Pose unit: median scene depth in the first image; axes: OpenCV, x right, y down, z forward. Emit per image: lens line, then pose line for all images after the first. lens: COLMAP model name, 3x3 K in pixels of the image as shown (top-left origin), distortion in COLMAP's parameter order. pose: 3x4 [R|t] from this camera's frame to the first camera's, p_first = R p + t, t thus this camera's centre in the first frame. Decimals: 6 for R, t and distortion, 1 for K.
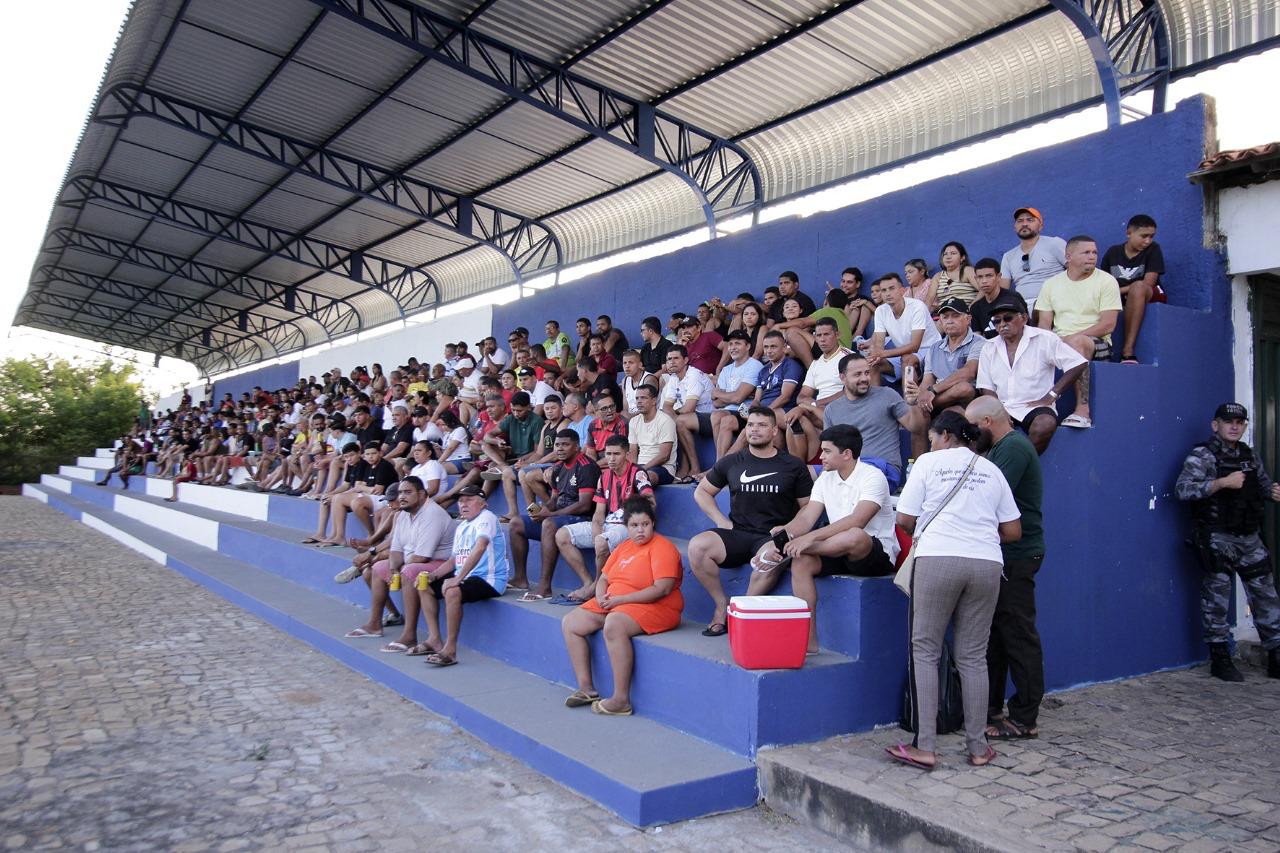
lens RADIAL K [[1019.0, 0, 640.0], [0, 1019.0, 426.5], [0, 0, 1]] dist [0.001275, -0.000250]
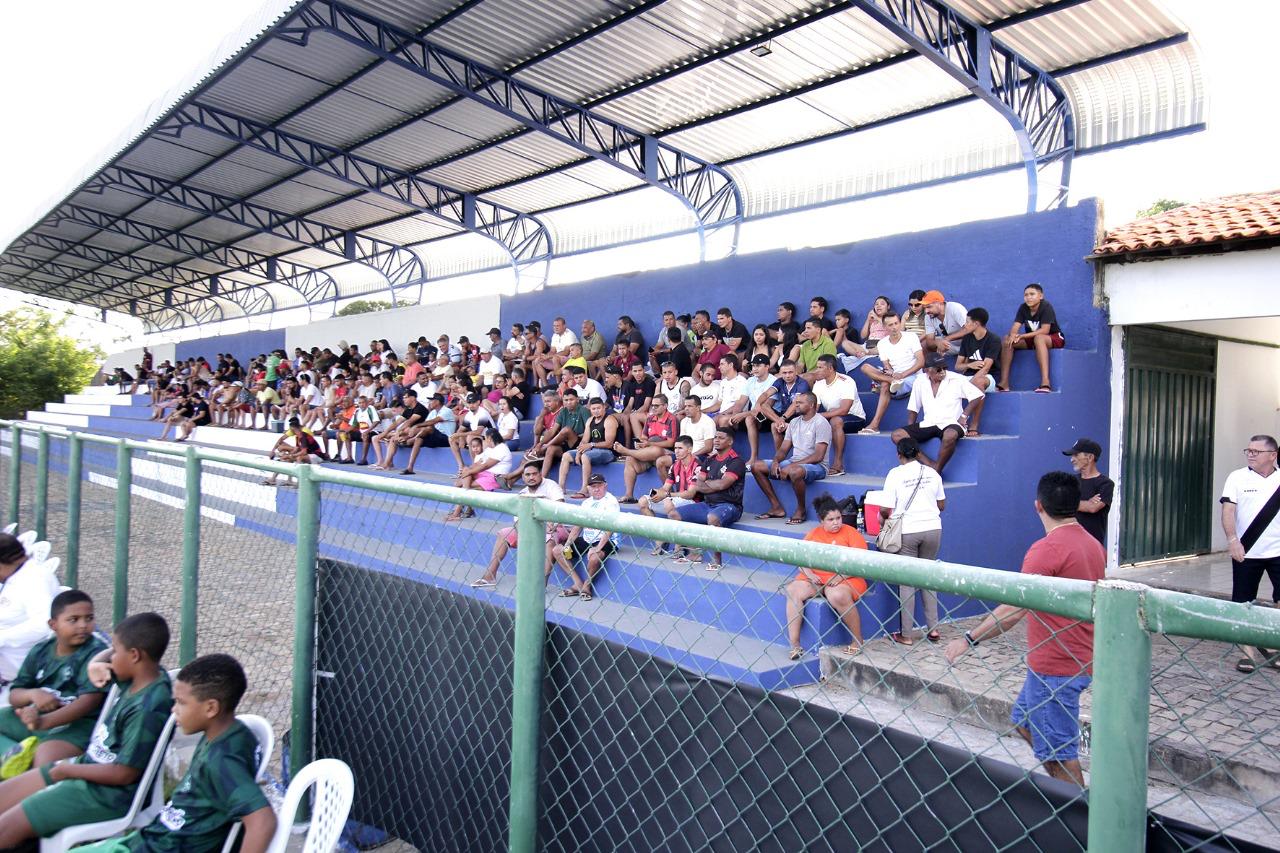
lens RADIAL K [[1019.0, 0, 640.0], [0, 1019.0, 426.5], [0, 0, 1]] dist [0.001275, -0.000250]
pose [[0.996632, -0.000611, 0.082005, -0.098363], [-0.003815, 0.998544, 0.053806, -0.040466], [-0.081919, -0.053937, 0.995178, -0.188434]]
